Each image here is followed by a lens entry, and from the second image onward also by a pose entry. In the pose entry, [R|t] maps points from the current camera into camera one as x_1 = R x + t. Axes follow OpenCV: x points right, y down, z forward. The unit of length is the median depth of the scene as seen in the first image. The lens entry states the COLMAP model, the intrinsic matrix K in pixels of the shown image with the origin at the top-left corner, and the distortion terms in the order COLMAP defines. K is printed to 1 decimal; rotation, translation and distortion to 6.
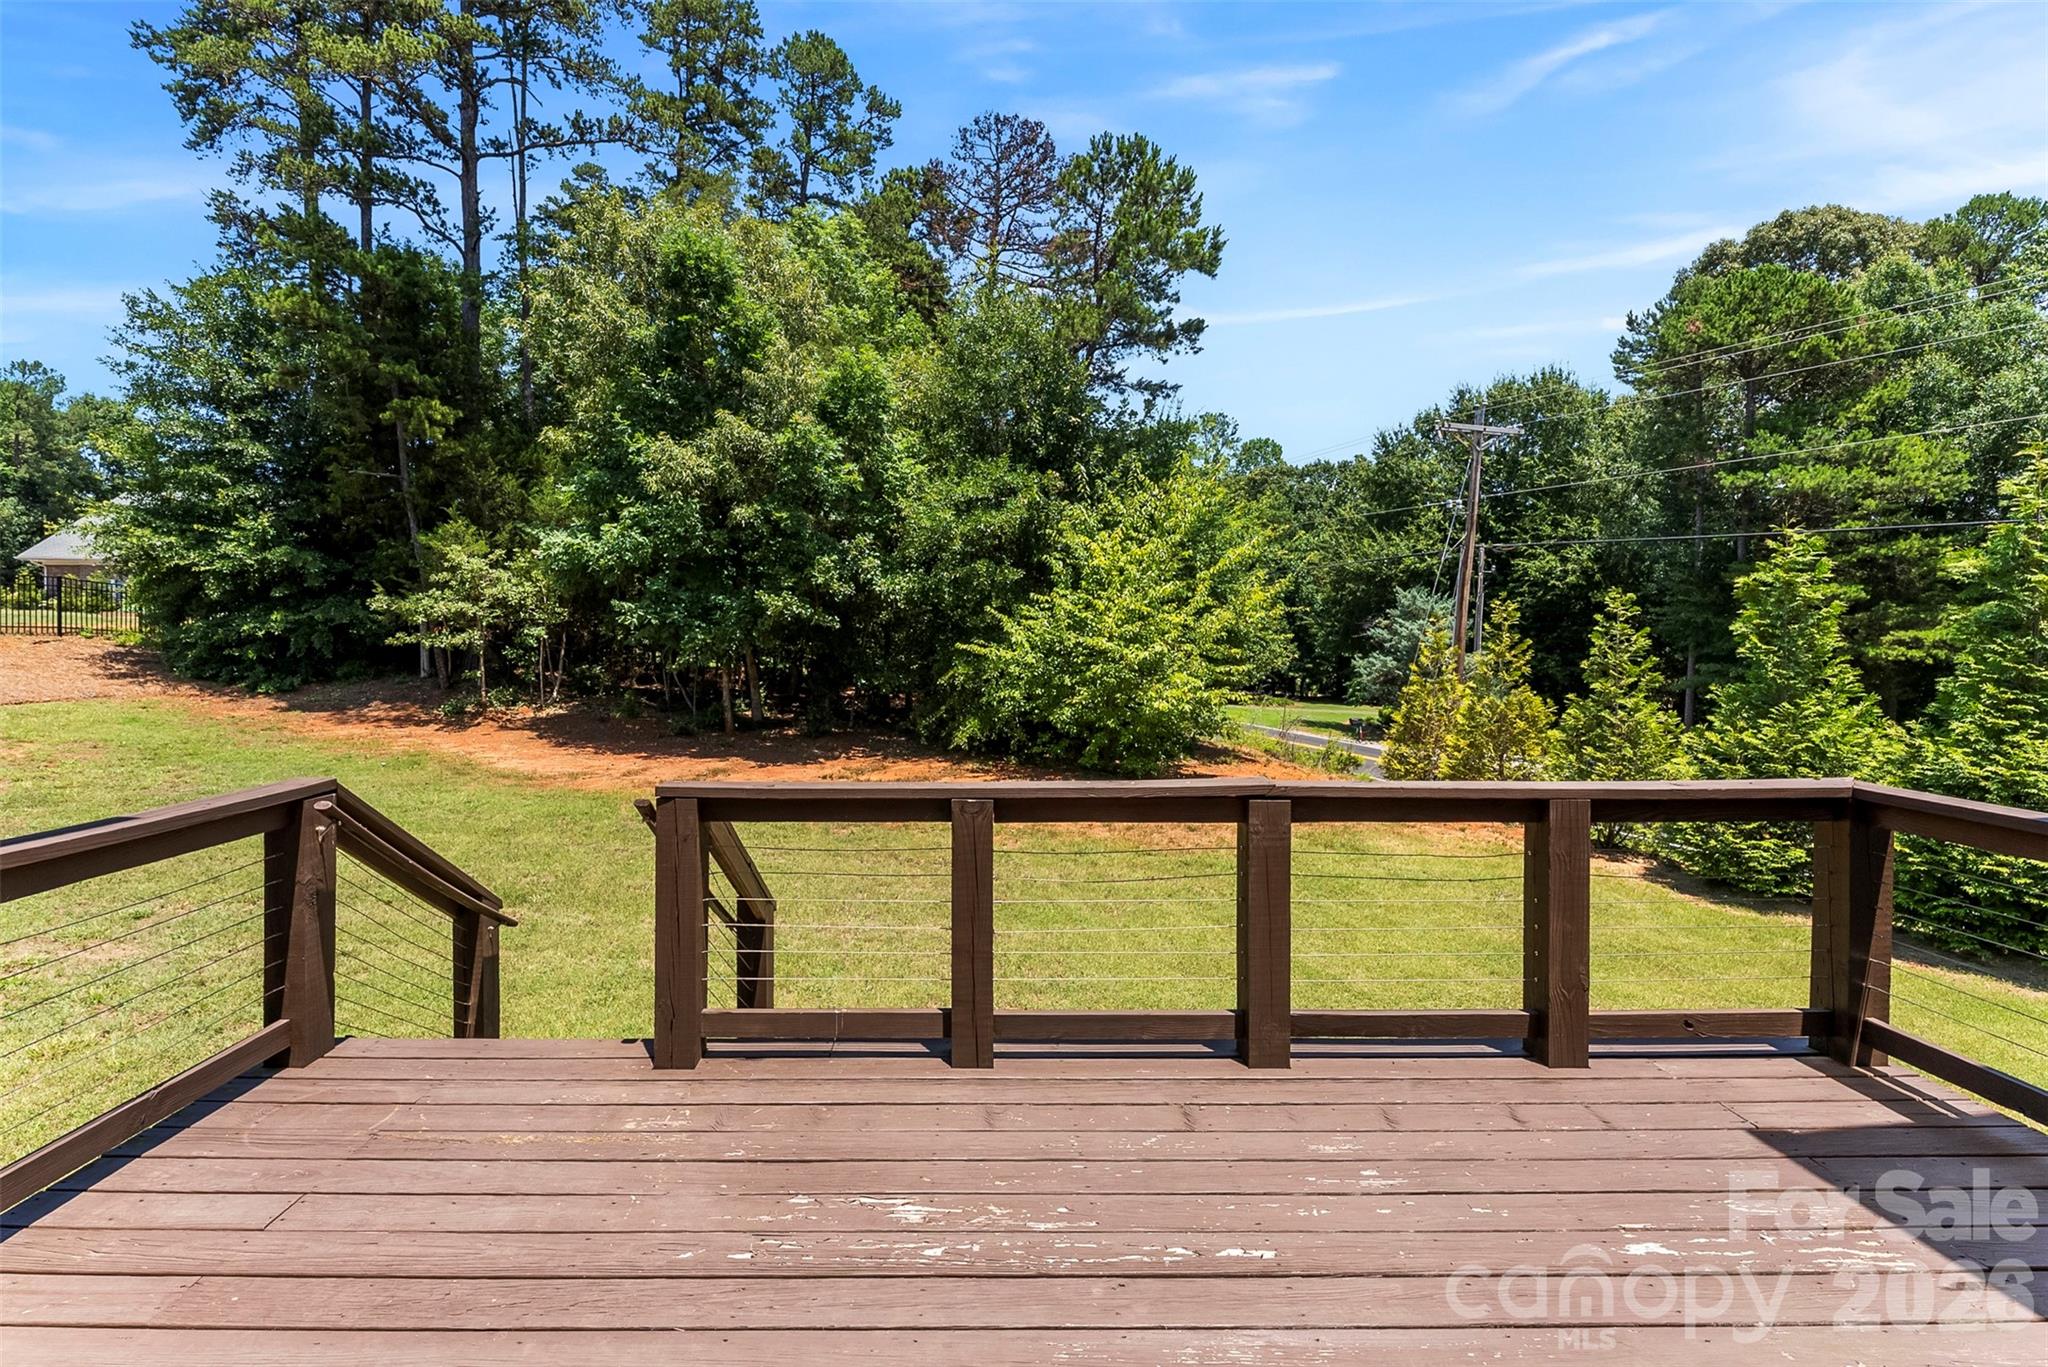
lens RADIAL K [[825.3, 0, 1024.0], [0, 825.3, 683.5], [0, 0, 1]] dist [0.000462, 0.000029]
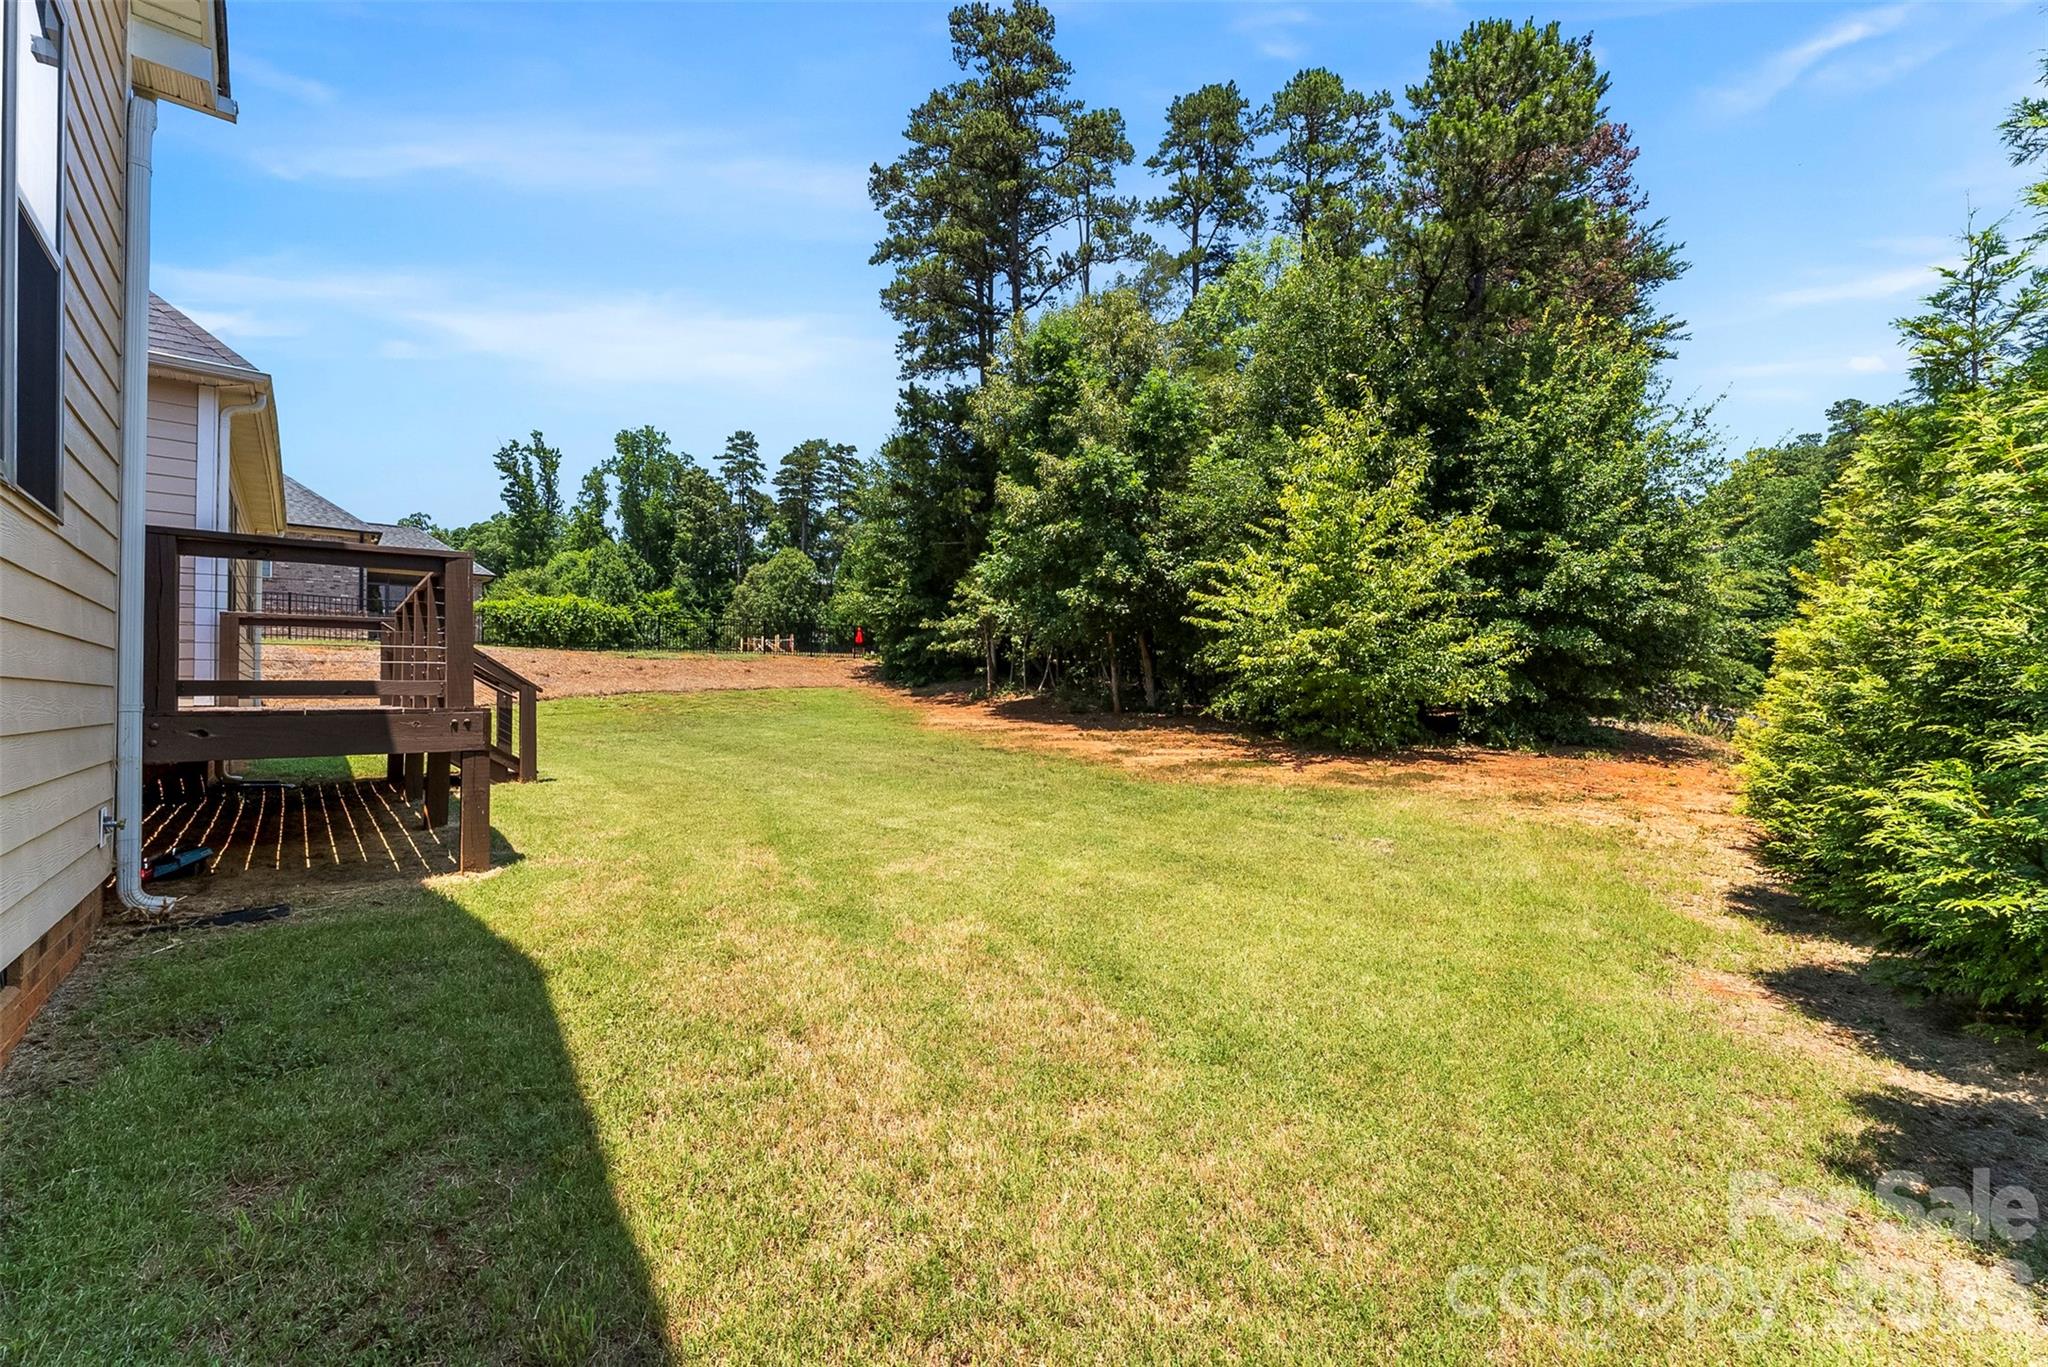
lens RADIAL K [[825.3, 0, 1024.0], [0, 825.3, 683.5], [0, 0, 1]] dist [0.000462, 0.000029]
pose [[0.647315, -0.019618, -0.761970, 0.514958], [-0.018626, 0.998963, -0.041543, 0.074675], [0.761995, 0.041084, 0.646279, 0.136229]]
